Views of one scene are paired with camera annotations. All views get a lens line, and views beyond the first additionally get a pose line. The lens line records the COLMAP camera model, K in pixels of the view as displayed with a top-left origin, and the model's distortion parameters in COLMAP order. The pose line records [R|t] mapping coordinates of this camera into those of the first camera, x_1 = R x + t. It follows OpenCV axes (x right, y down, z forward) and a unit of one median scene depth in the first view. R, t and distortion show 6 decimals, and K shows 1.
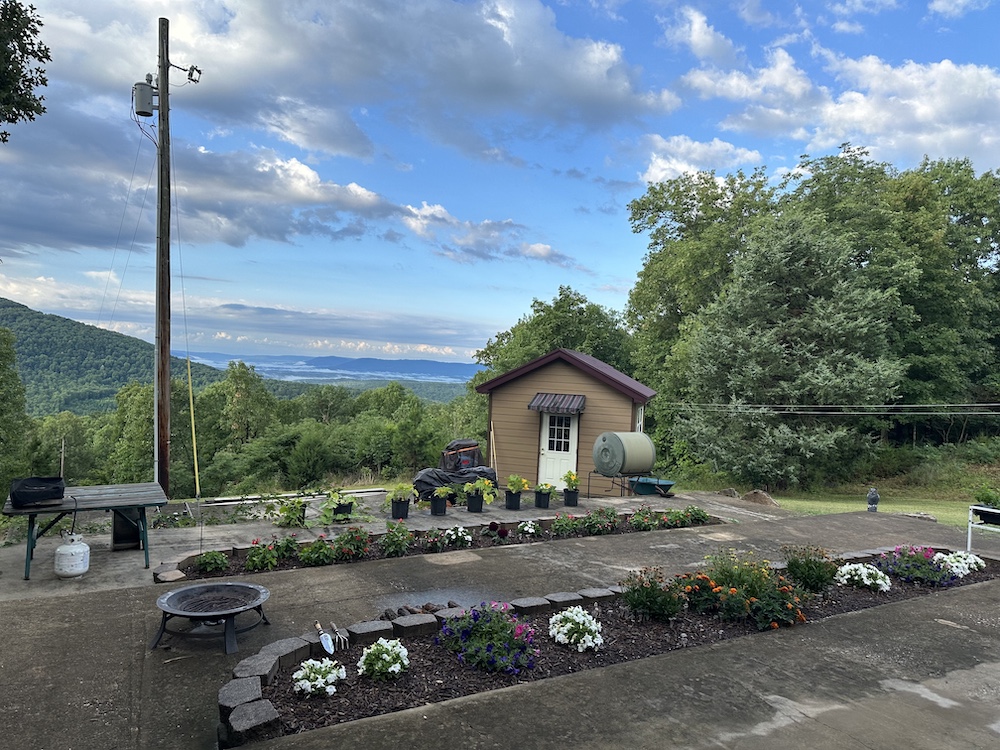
lens RADIAL K [[689.0, 0, 500.0], [0, 689.0, 375.0], [0, 0, 1]] dist [0.072794, -0.000646]
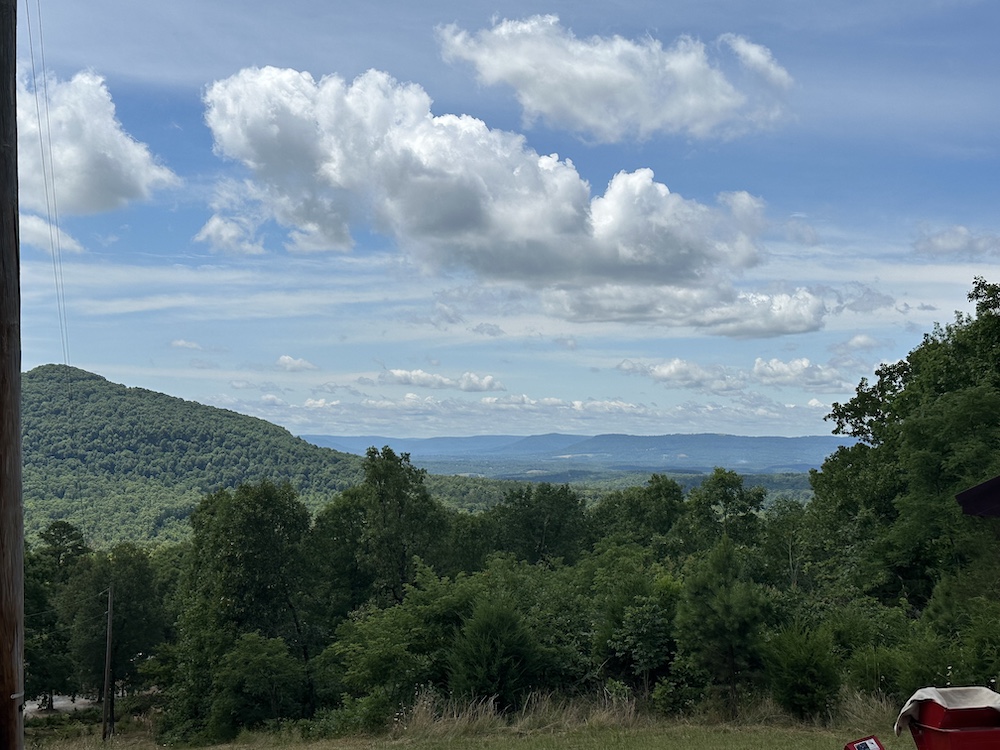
lens RADIAL K [[1205.9, 0, 501.1], [0, 1205.9, 390.0], [0, 0, 1]] dist [0.120924, 0.001025]
pose [[0.960116, -0.052800, -0.274571, -0.042522], [0.036743, 0.997318, -0.063305, -0.001654], [0.277177, 0.050691, 0.959481, 0.230916]]
